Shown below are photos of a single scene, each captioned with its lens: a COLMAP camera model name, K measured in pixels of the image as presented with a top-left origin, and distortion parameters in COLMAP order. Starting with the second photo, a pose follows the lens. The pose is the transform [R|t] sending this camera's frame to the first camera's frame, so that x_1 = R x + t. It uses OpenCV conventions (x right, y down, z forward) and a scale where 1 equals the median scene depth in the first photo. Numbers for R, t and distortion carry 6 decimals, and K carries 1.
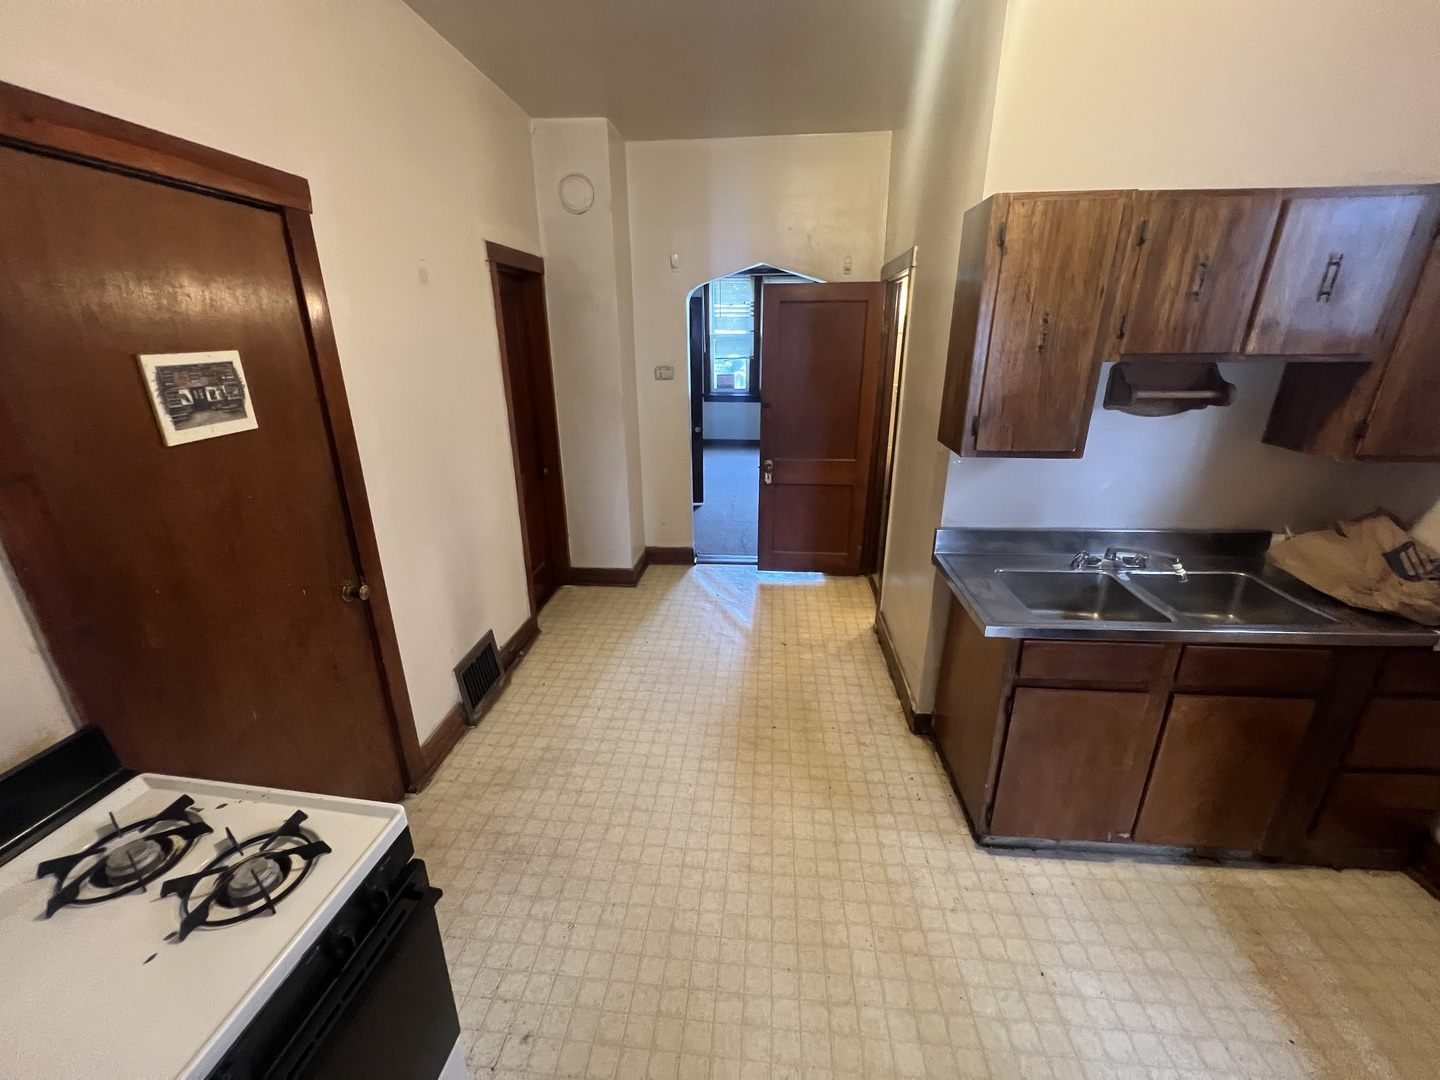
lens RADIAL K [[581.6, 0, 721.2], [0, 581.6, 540.7], [0, 0, 1]] dist [-0.002125, 0.000177]
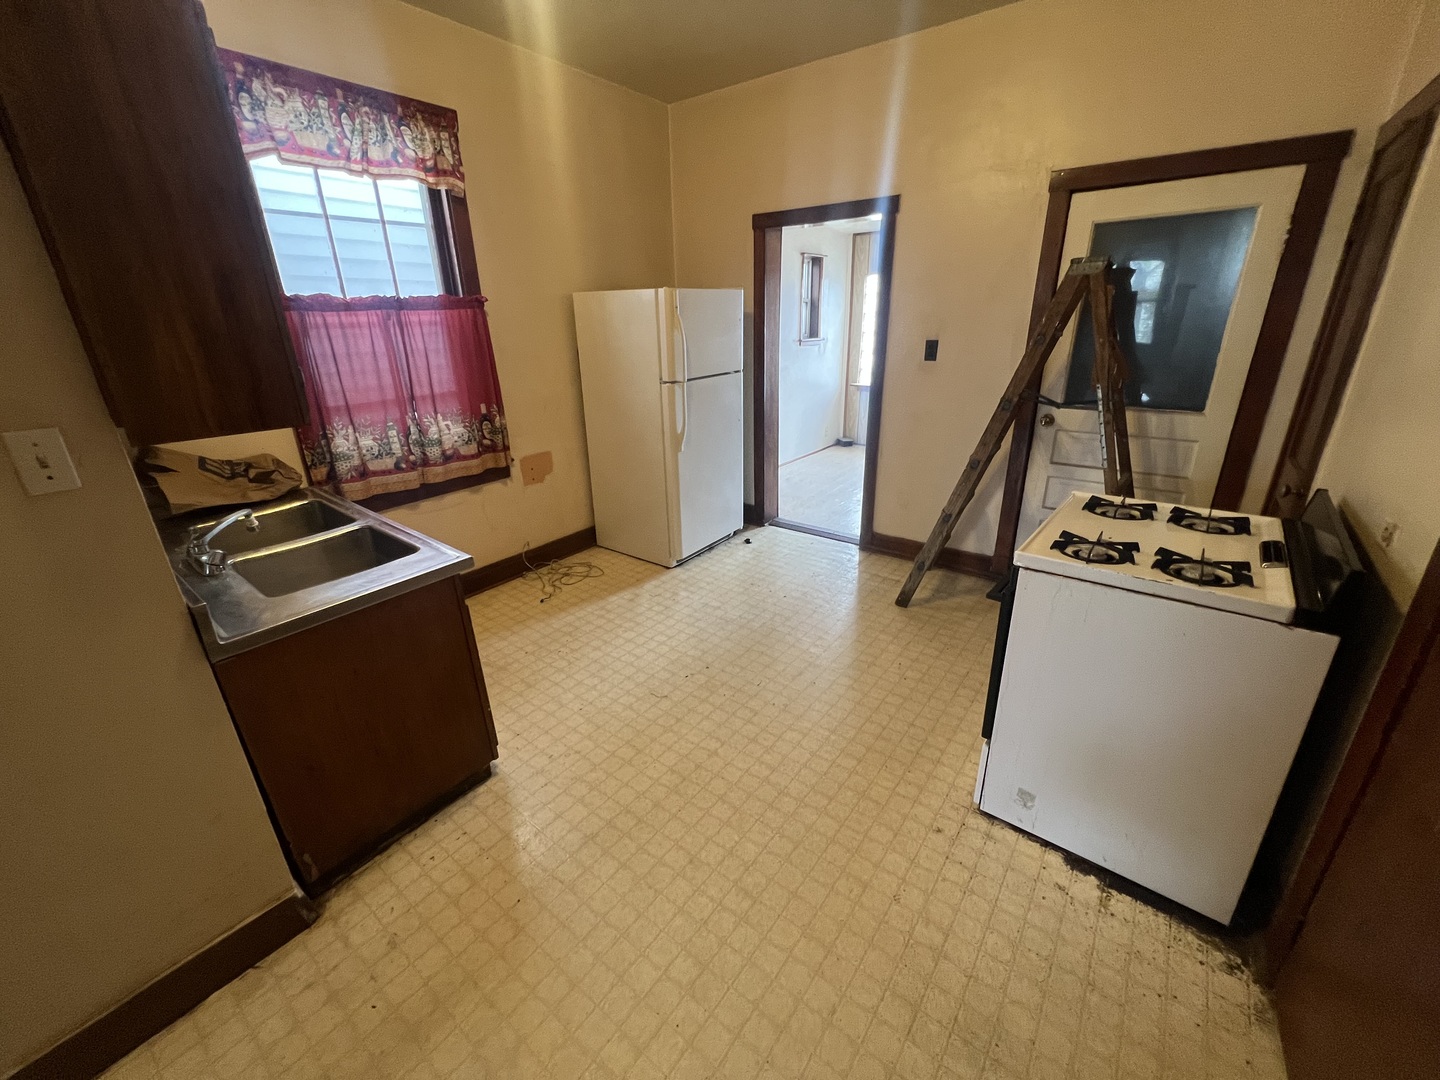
lens RADIAL K [[581.6, 0, 715.8], [0, 581.6, 535.8], [0, 0, 1]] dist [-0.002125, 0.000177]
pose [[-0.840660, -0.161865, 0.516808, -0.355336], [0.211507, 0.780372, 0.588459, -0.331110], [-0.498554, 0.604003, -0.621792, 1.216825]]
